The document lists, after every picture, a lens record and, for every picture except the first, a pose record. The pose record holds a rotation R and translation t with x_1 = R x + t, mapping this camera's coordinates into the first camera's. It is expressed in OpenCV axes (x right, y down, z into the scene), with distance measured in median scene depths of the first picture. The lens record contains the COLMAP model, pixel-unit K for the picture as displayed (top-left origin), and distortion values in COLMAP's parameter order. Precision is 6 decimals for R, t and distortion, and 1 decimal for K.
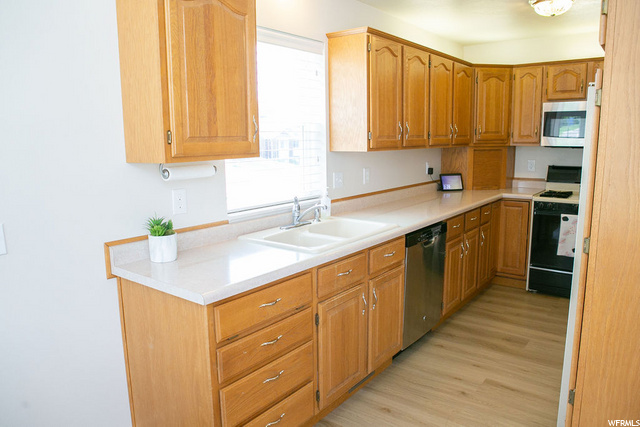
lens RADIAL K [[455.5, 0, 320.0], [0, 455.5, 213.5], [0, 0, 1]] dist [-0.120476, 0.073677]
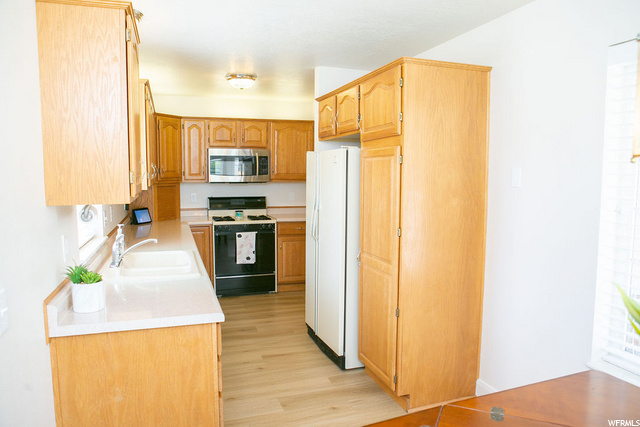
lens RADIAL K [[443.0, 0, 320.0], [0, 443.0, 213.5], [0, 0, 1]] dist [-0.109814, 0.002245]
pose [[0.547208, -0.062160, 0.834686, -0.529940], [0.126318, 0.991950, -0.008941, -0.015926], [-0.827410, 0.110328, 0.550654, 0.070451]]
